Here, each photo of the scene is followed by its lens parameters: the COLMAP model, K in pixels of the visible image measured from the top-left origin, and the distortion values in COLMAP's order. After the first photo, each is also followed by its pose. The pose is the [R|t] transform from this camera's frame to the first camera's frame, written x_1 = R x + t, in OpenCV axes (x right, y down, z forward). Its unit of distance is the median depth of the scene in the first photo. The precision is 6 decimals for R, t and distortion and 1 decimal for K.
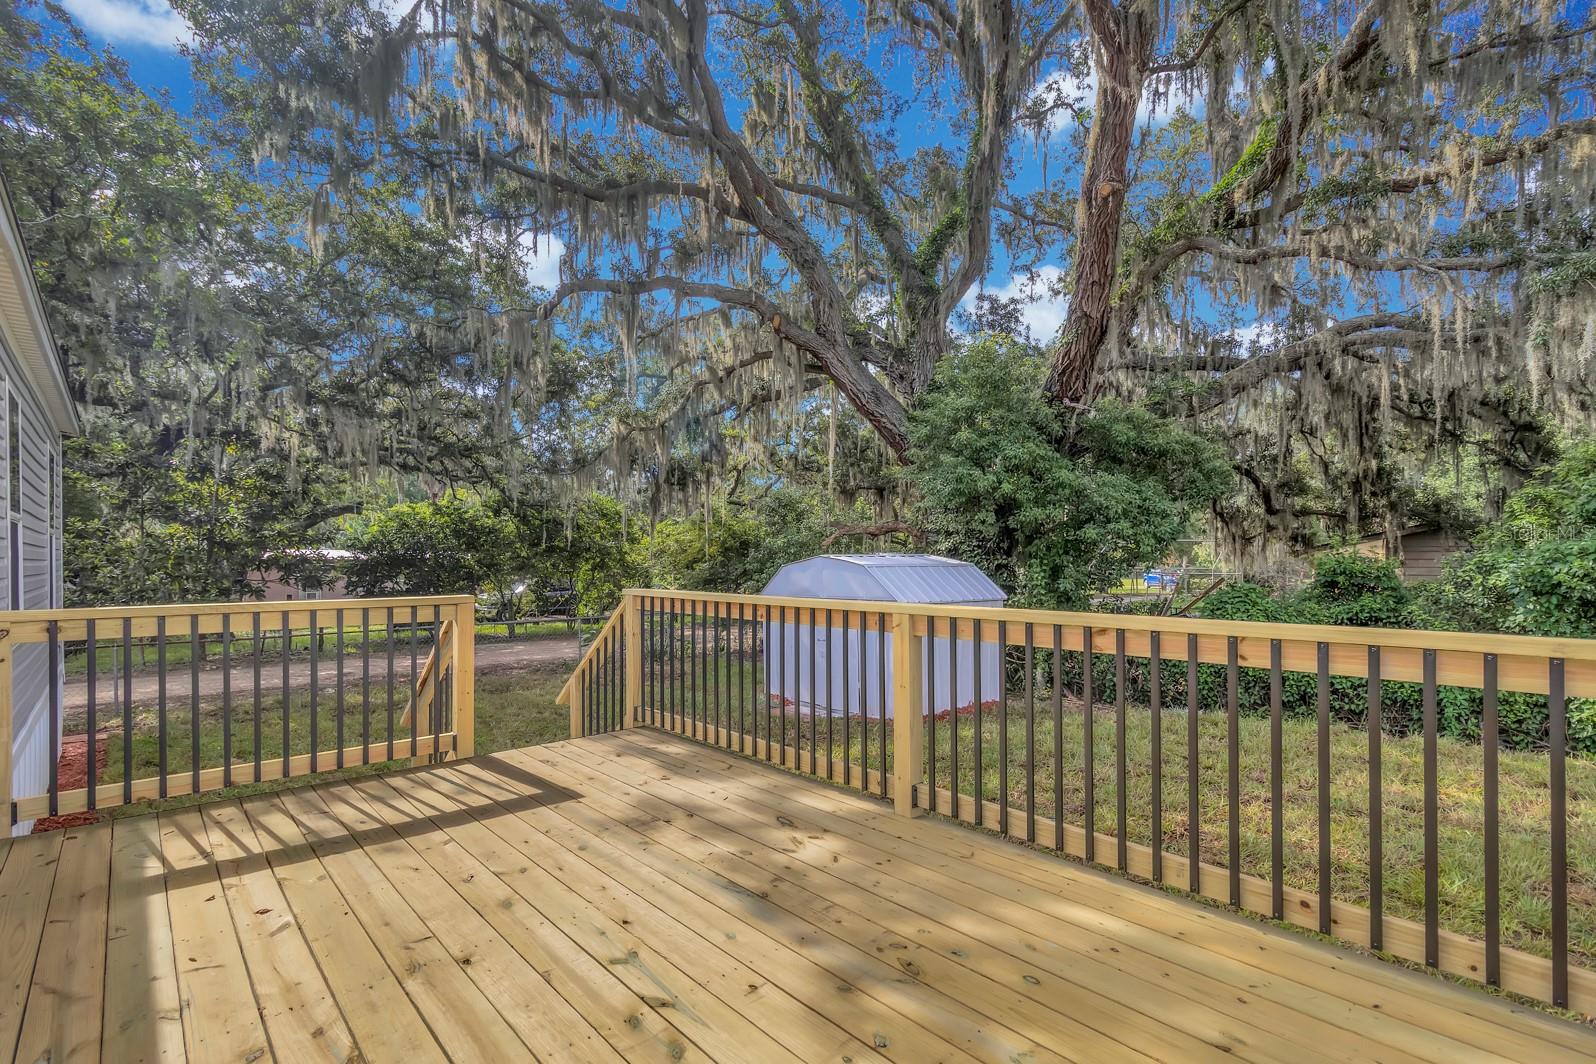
lens RADIAL K [[751.9, 0, 797.7], [0, 751.9, 568.2], [0, 0, 1]] dist [0.009774, 0.000003]
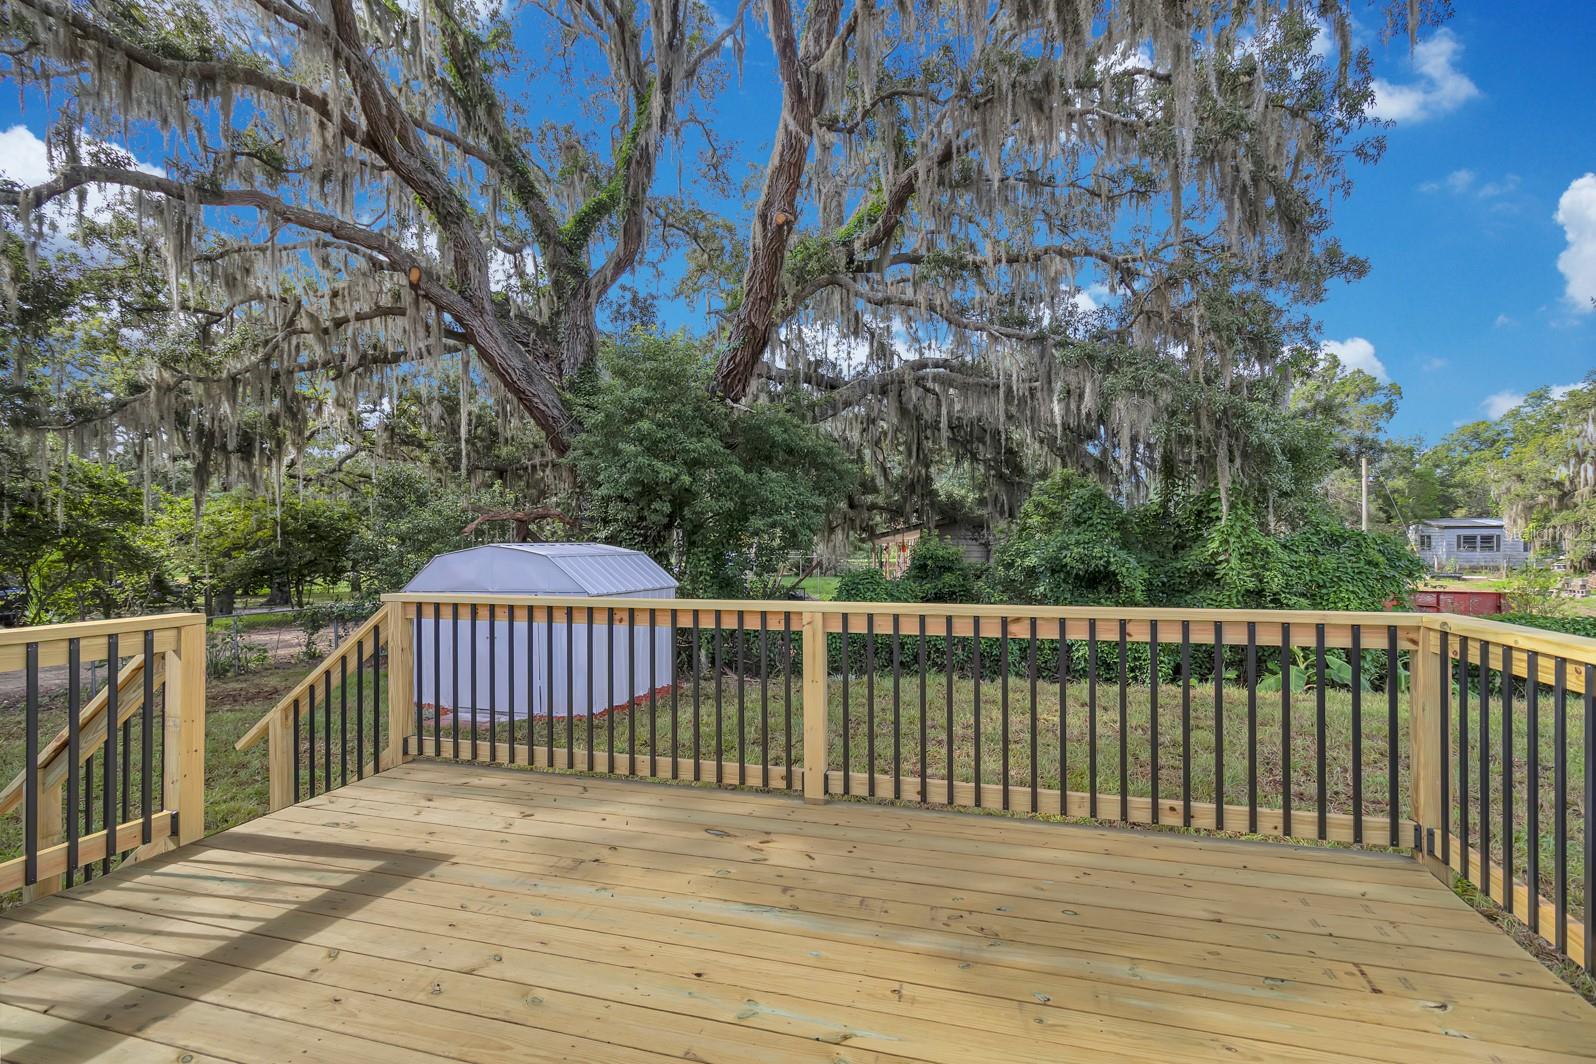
lens RADIAL K [[748.2, 0, 792.6], [0, 748.2, 549.0], [0, 0, 1]] dist [0.001335, 0.008664]
pose [[0.852719, -0.005817, 0.522337, -0.109558], [0.007352, 0.999973, -0.000867, -0.006753], [-0.522318, 0.004580, 0.852739, 0.031393]]
